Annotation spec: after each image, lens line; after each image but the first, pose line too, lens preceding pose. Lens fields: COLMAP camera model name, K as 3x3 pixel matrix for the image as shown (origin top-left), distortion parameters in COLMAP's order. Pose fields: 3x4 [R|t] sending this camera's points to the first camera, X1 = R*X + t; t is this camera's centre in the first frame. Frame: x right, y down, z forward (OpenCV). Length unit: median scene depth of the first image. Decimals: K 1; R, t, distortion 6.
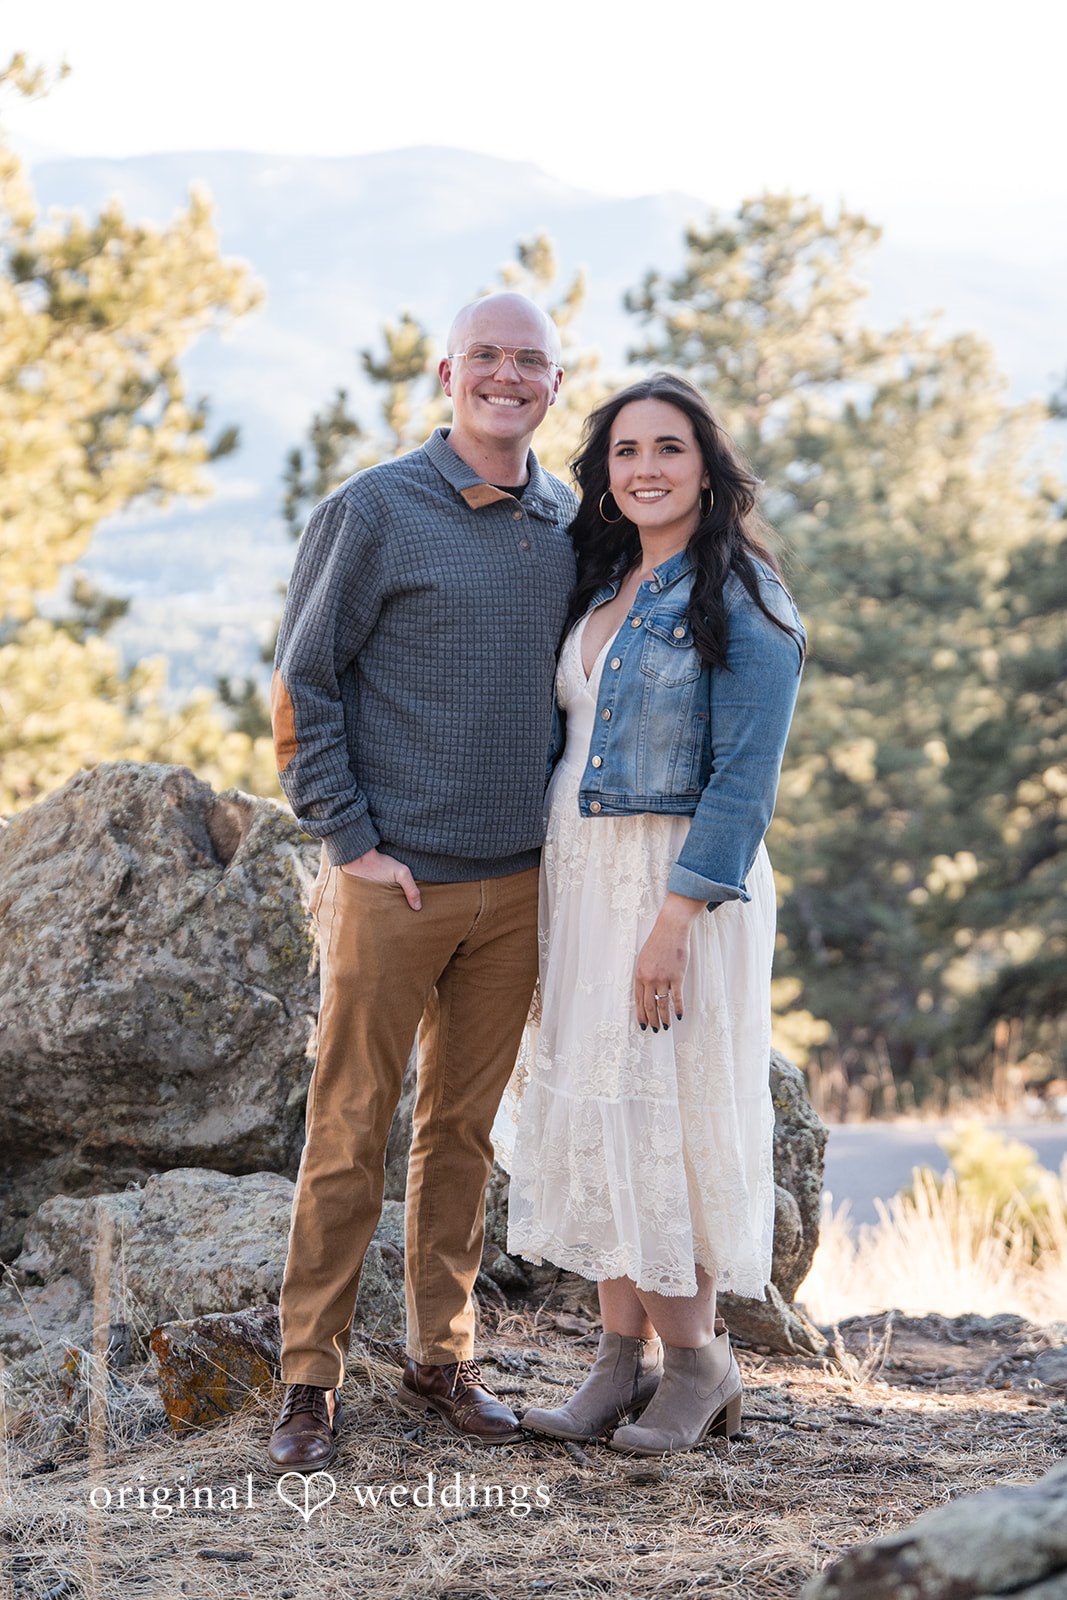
lens RADIAL K [[3498.3, 0, 505.9], [0, 3498.3, 800.8], [0, 0, 1]] dist [0.316455, -0.099381]
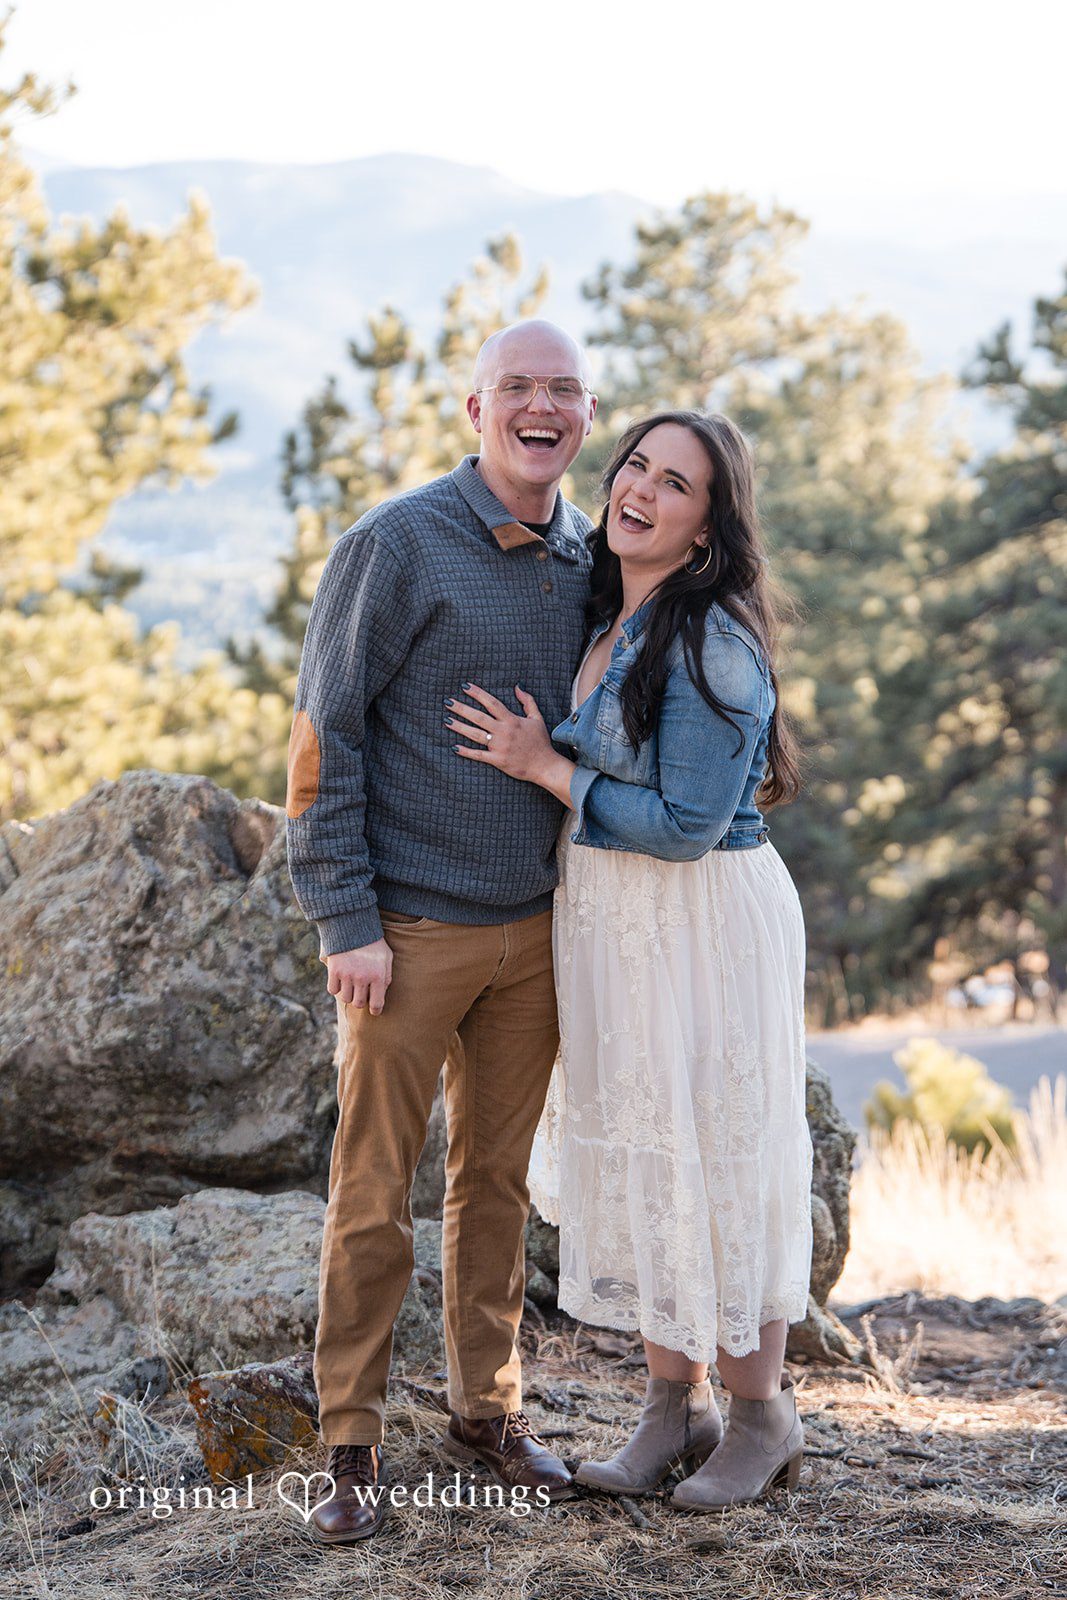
lens RADIAL K [[3068.6, 0, 554.1], [0, 3068.6, 795.9], [0, 0, 1]] dist [0.272616, -0.200364]
pose [[0.999472, -0.021731, 0.024170, -0.012765], [0.021199, 0.999532, 0.022061, -0.021838], [-0.024638, -0.021537, 0.999464, 0.109594]]
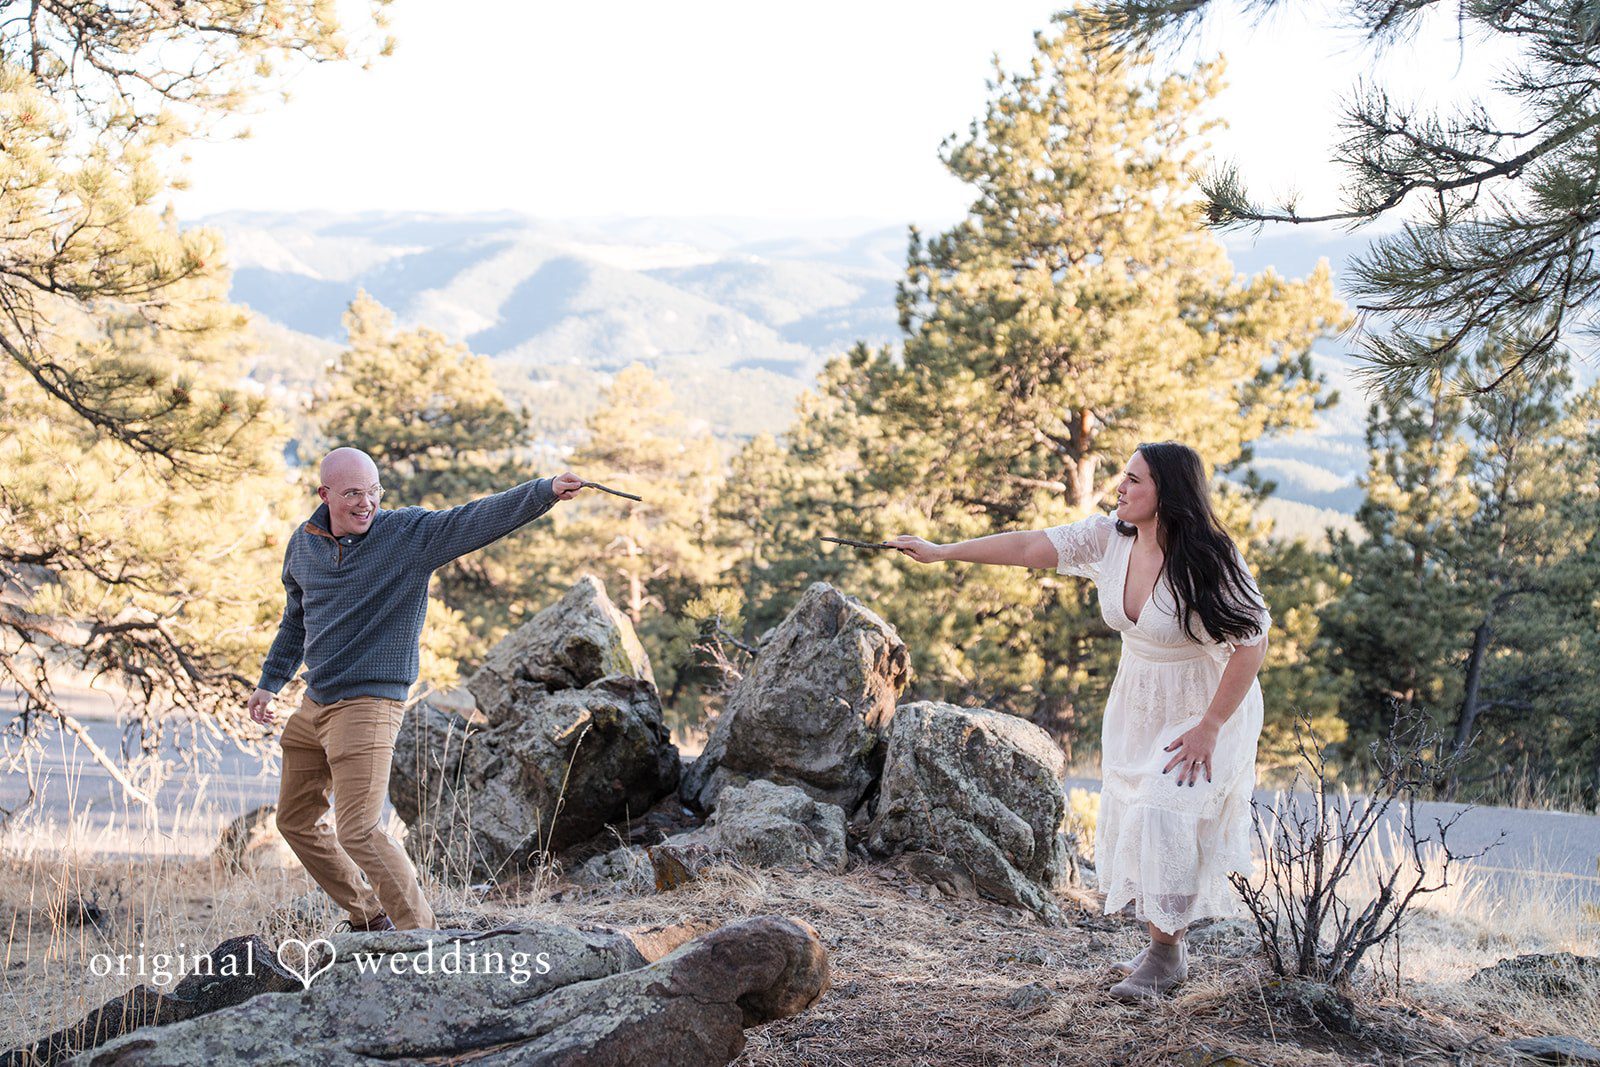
lens RADIAL K [[1910.9, 0, 800.0], [0, 1910.9, 533.5], [0, 0, 1]] dist [0.032832, 0.012732]
pose [[0.907454, 0.056435, -0.416344, 0.355724], [-0.065495, 0.997825, -0.007499, -0.031765], [0.415015, 0.034074, 0.909176, -0.033581]]
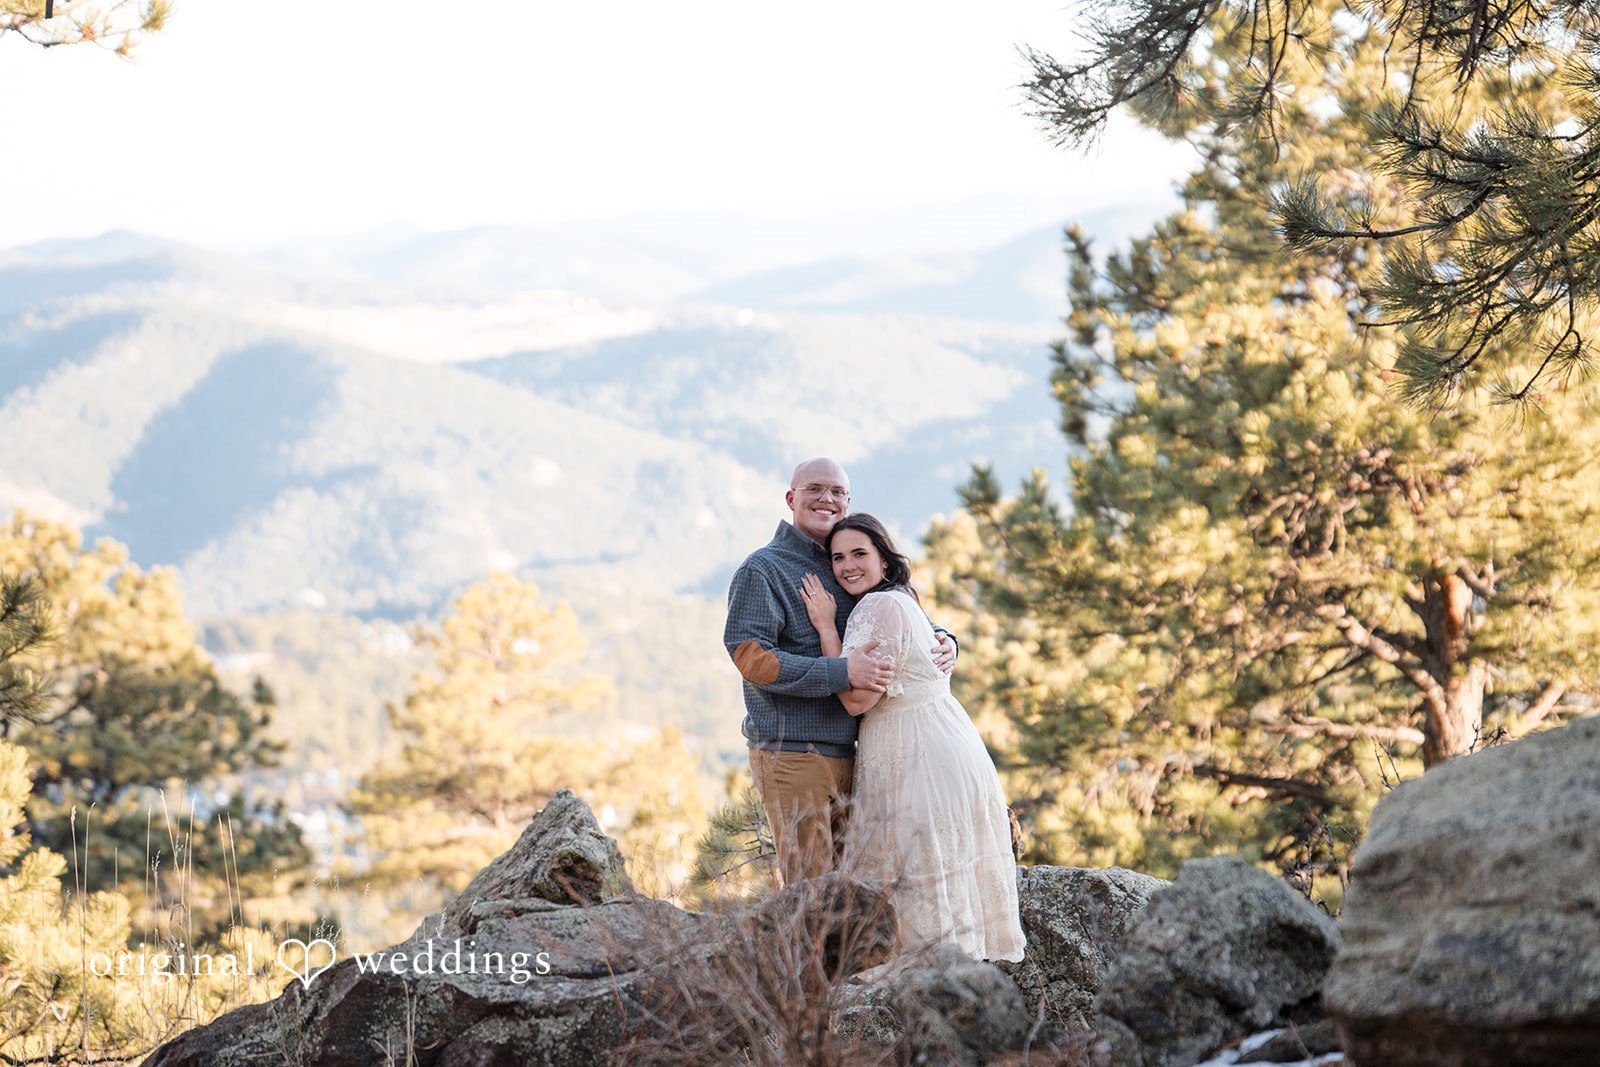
lens RADIAL K [[4888.4, 0, 800.0], [0, 4888.4, 533.5], [0, 0, 1]] dist [0.520897, 0.044593]
pose [[0.900178, -0.042577, -0.433437, 0.794850], [-0.002940, 0.994593, -0.103807, 0.119710], [0.435513, 0.094719, 0.895185, -0.950421]]
